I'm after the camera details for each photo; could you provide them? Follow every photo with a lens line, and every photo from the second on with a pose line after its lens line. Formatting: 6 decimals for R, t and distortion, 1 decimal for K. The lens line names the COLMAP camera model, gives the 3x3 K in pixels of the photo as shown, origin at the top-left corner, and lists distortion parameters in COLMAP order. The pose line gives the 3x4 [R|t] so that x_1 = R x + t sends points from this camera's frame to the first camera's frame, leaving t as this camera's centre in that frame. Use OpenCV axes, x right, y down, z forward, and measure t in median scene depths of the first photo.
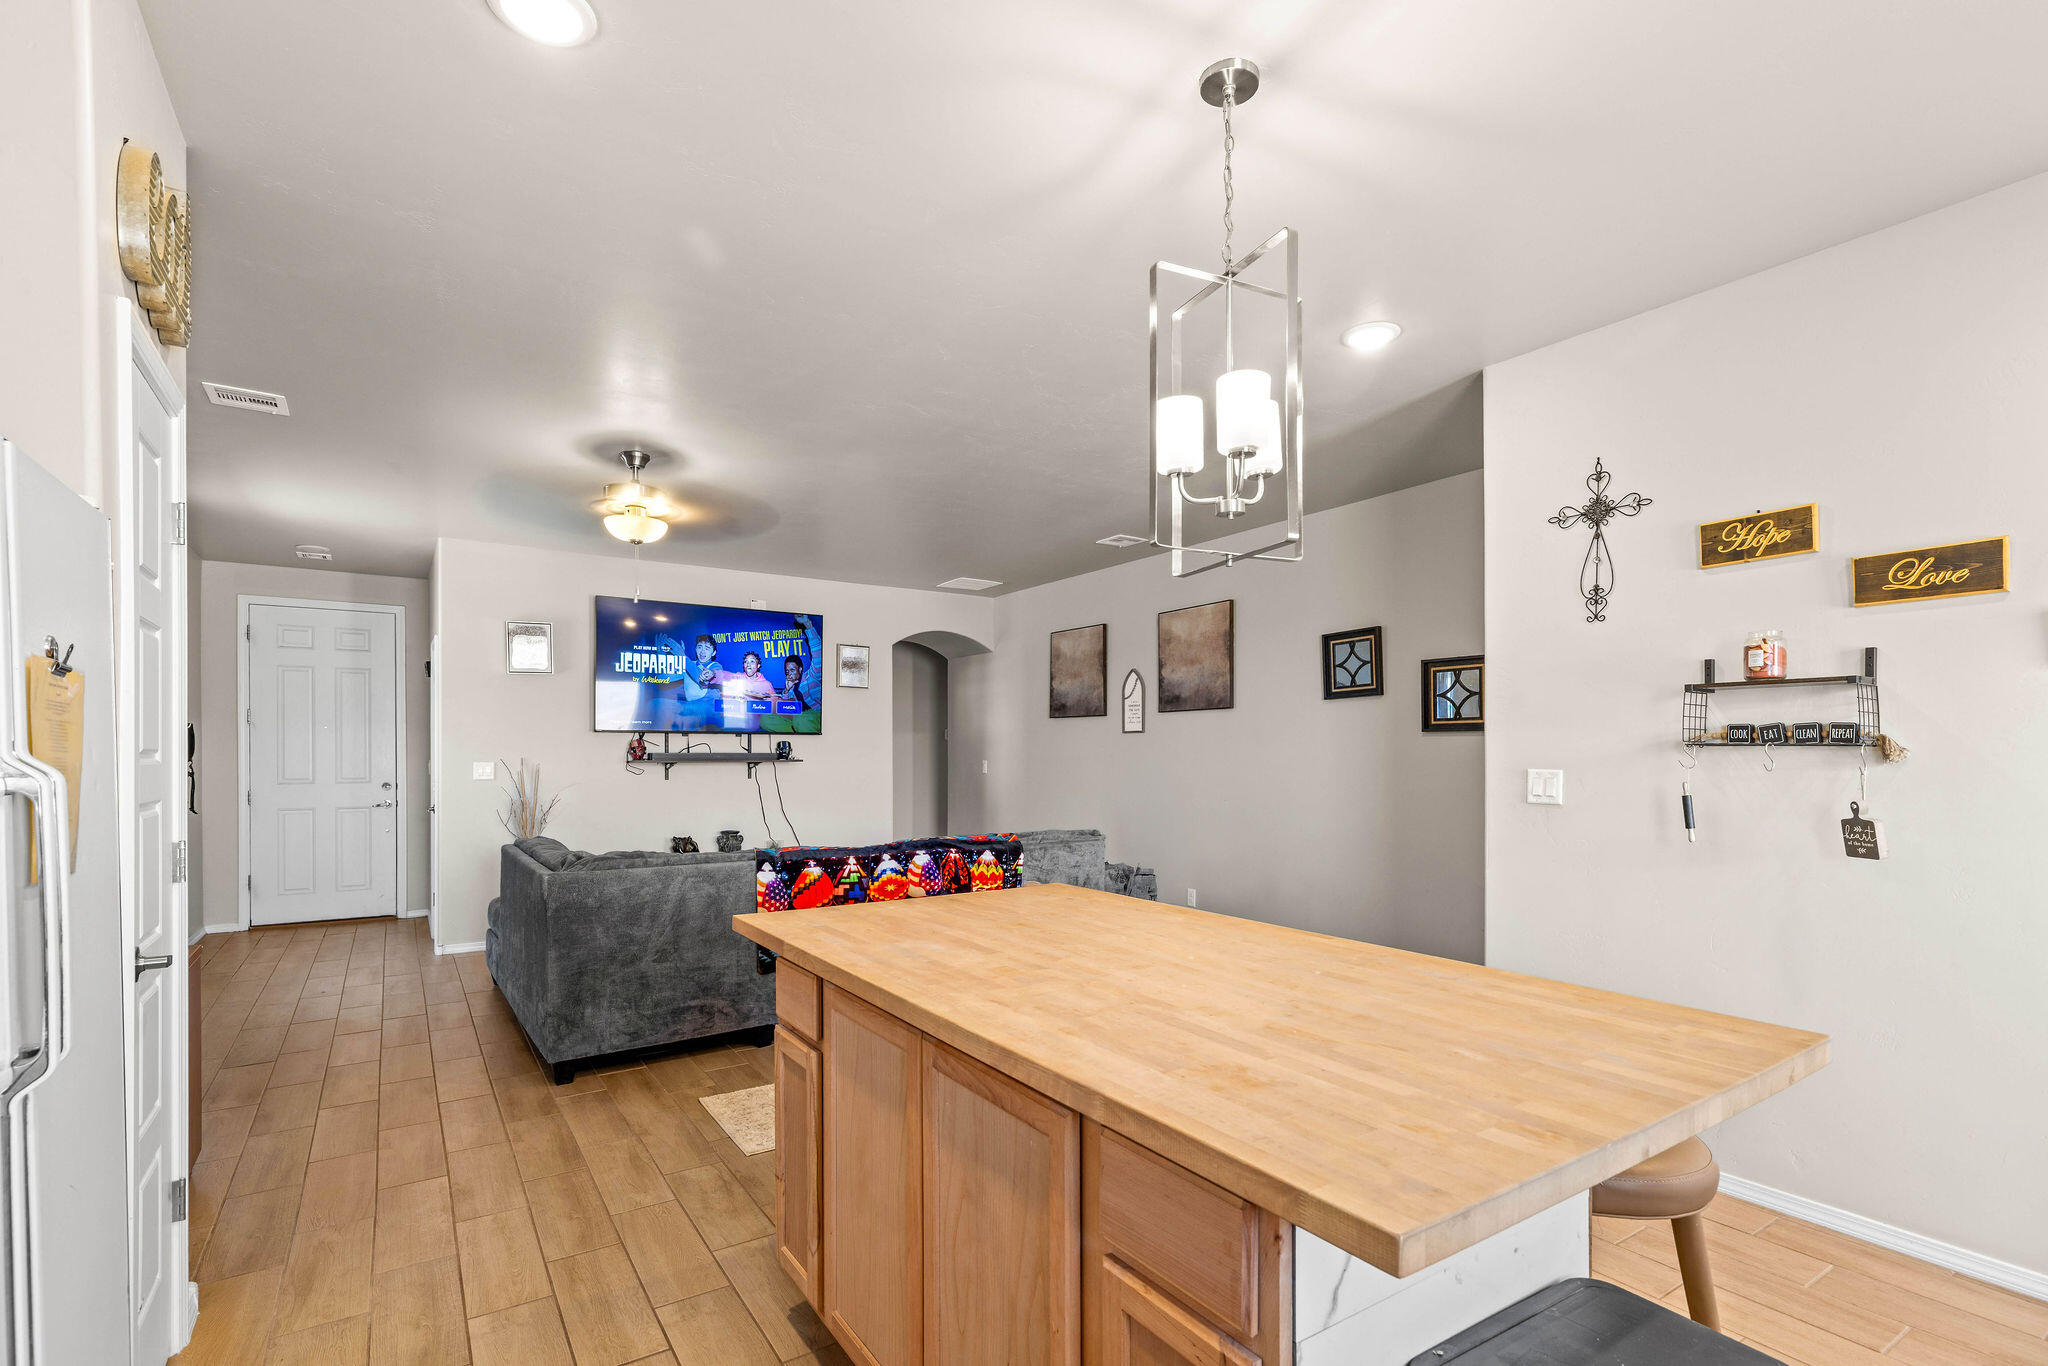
lens RADIAL K [[954.7, 0, 1028.2], [0, 954.7, 751.5], [0, 0, 1]] dist [0.001138, 0.000149]
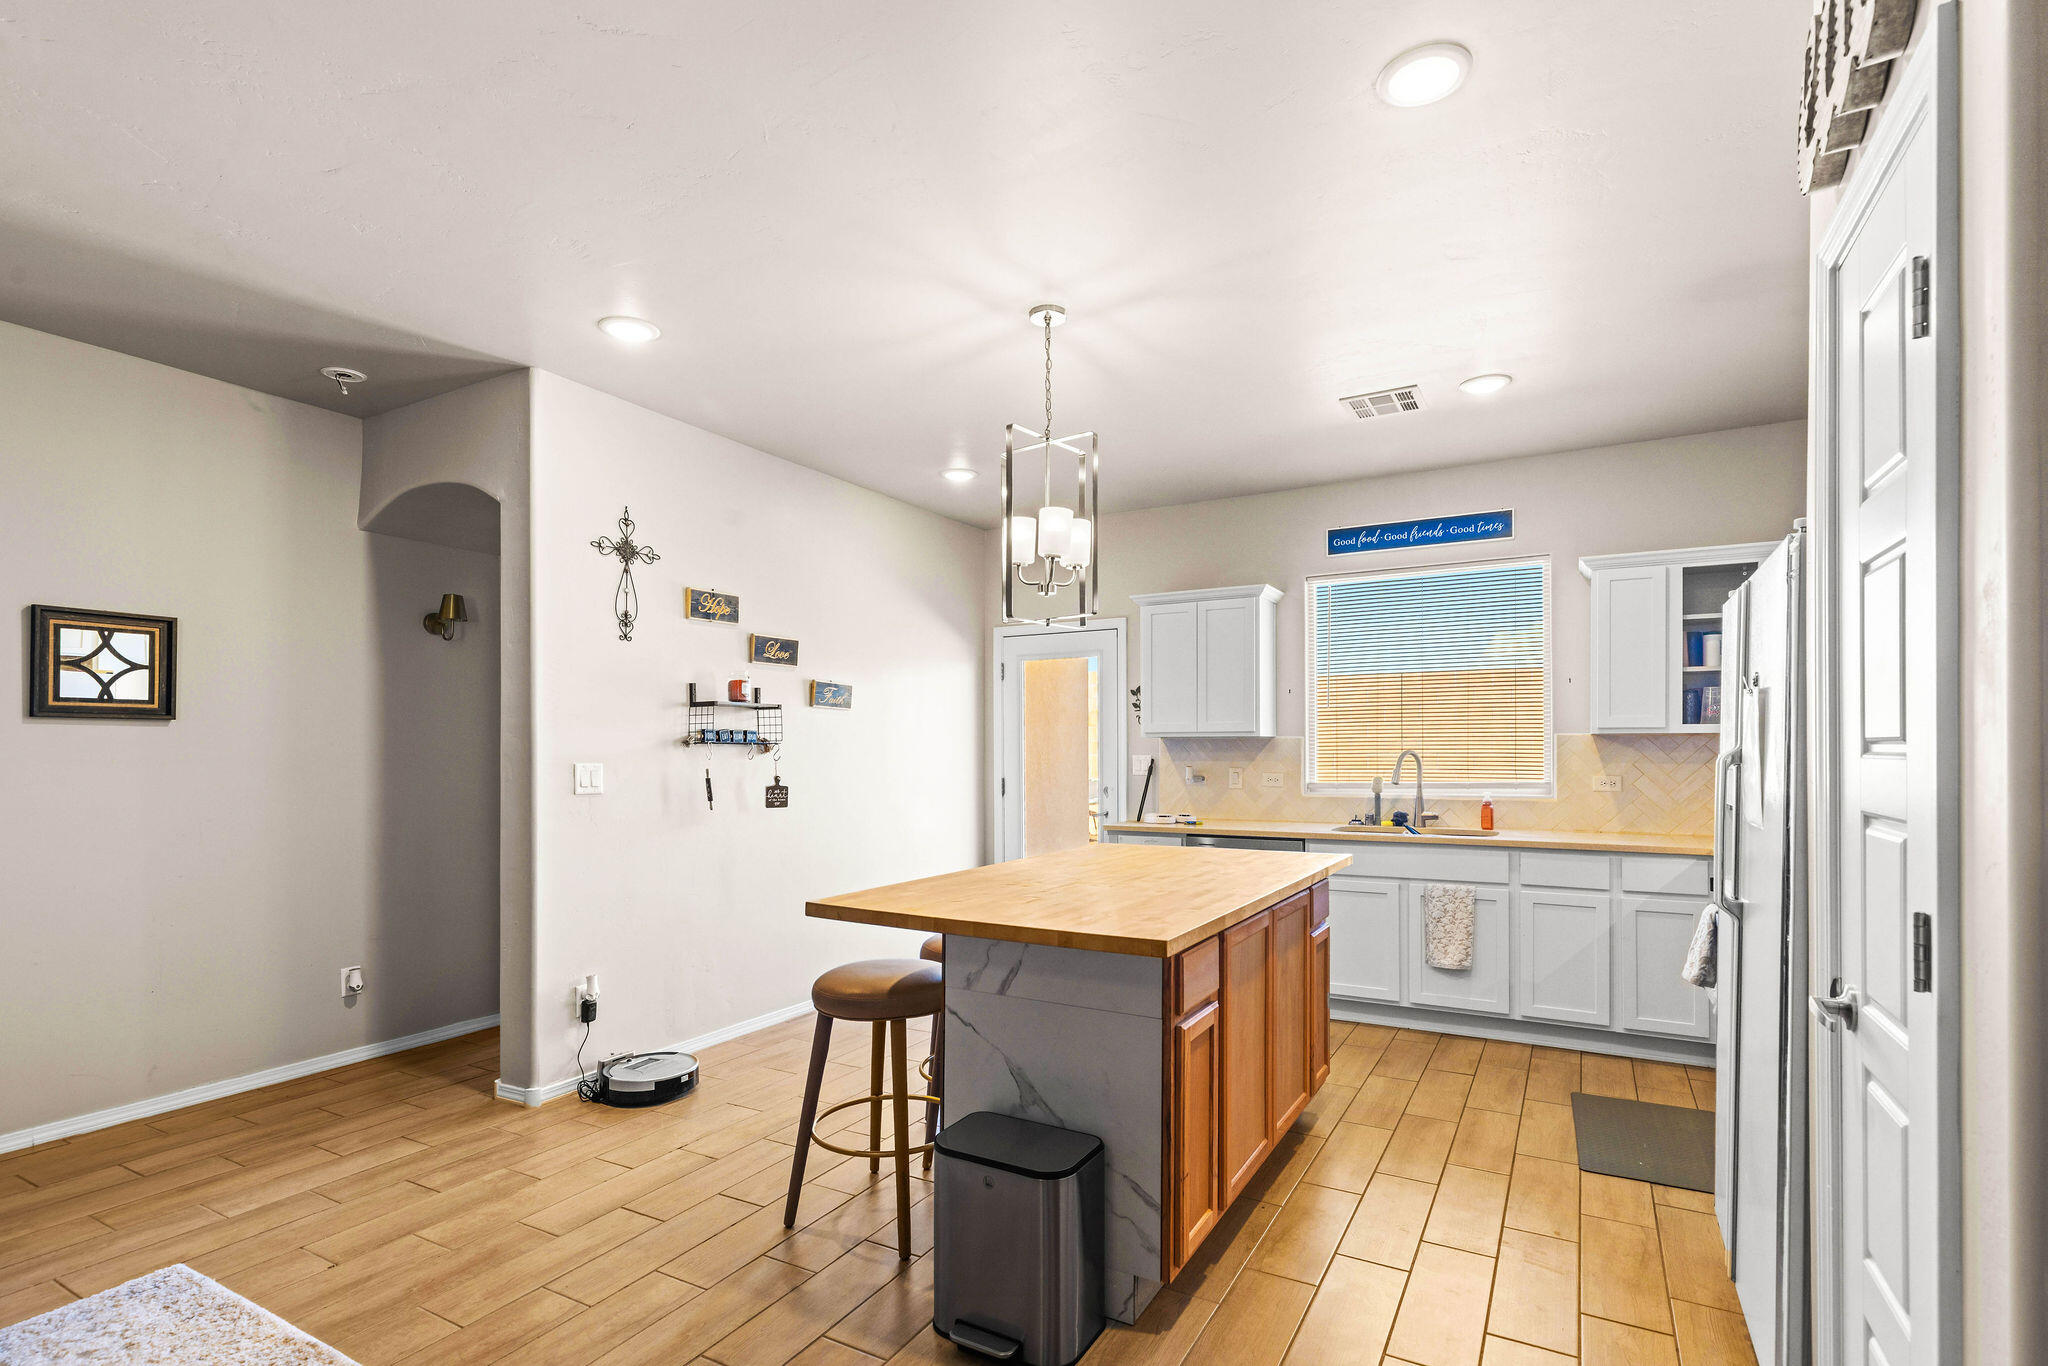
lens RADIAL K [[964.6, 0, 1044.6], [0, 964.6, 745.0], [0, 0, 1]] dist [0.002057, 0.000188]
pose [[-0.462877, 0.003639, 0.886415, -0.524213], [0.000701, 0.999993, -0.003739, 0.001513], [-0.886422, -0.001109, -0.462876, 0.772431]]
